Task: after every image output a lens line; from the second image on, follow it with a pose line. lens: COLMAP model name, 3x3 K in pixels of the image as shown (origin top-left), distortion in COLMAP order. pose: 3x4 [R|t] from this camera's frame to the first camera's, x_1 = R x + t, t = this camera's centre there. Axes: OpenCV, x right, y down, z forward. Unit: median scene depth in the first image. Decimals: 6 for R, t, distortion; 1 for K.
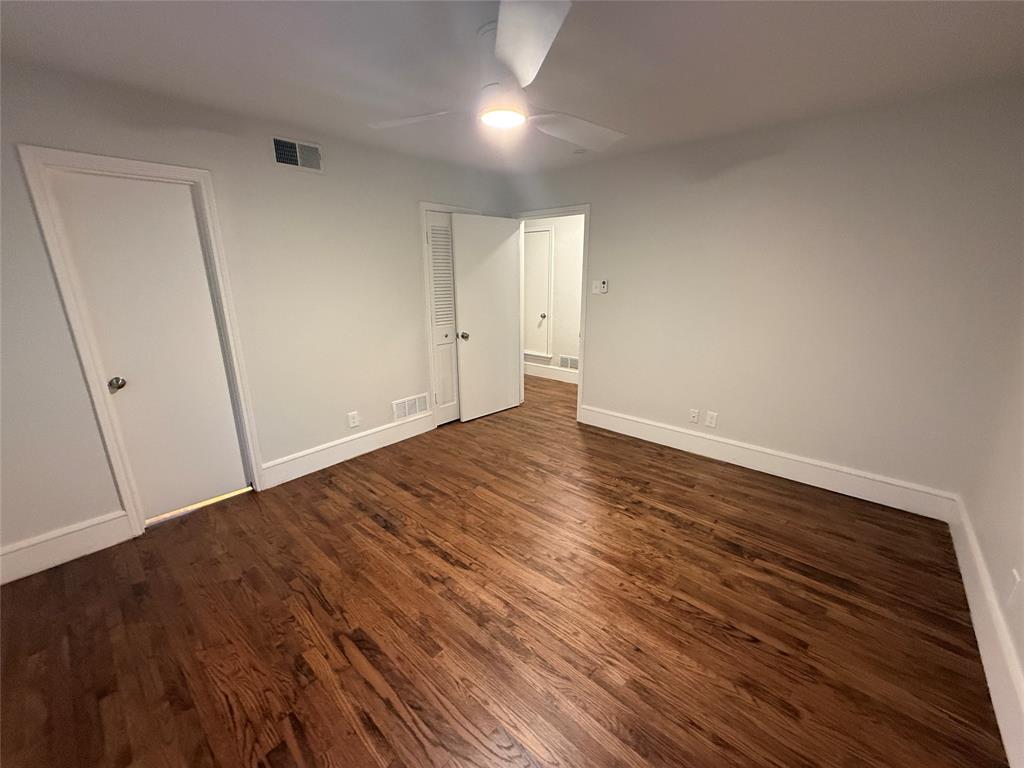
lens RADIAL K [[409.1, 0, 512.4], [0, 409.1, 383.5], [0, 0, 1]] dist [0.001485, 0.000054]
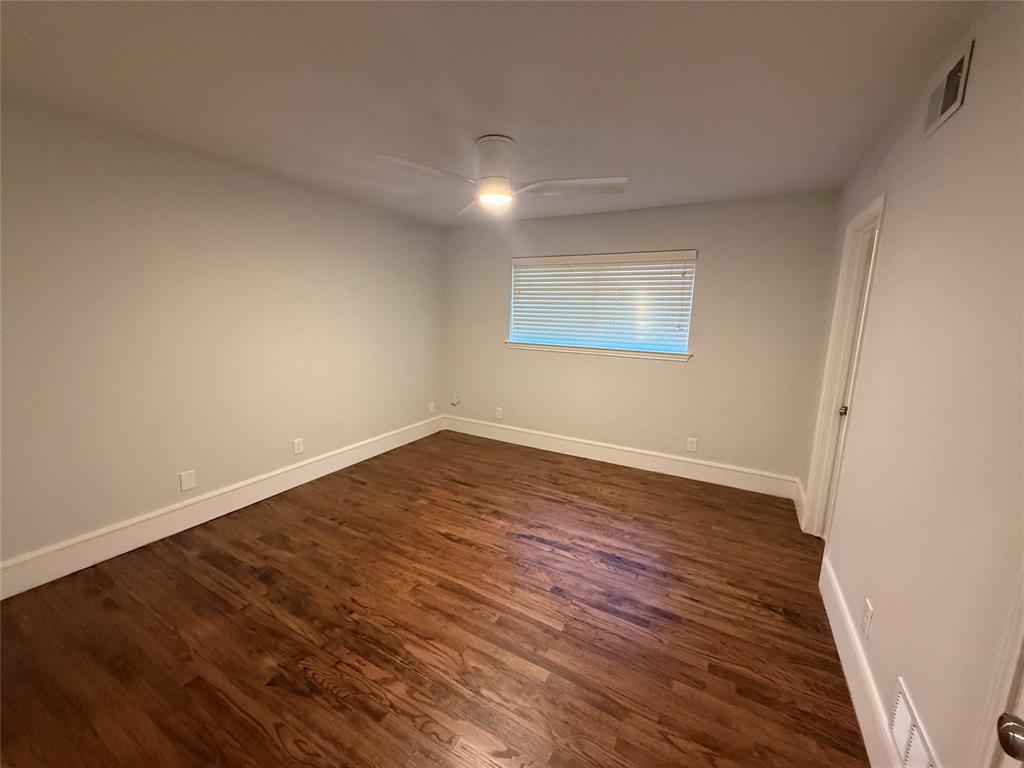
lens RADIAL K [[409.1, 0, 511.1], [0, 409.1, 383.4], [0, 0, 1]] dist [0.001485, 0.000054]
pose [[-0.977858, 0.020132, -0.208297, 0.159075], [-0.071759, 0.902756, 0.424125, -0.474782], [0.196580, 0.429681, -0.881323, 1.760461]]
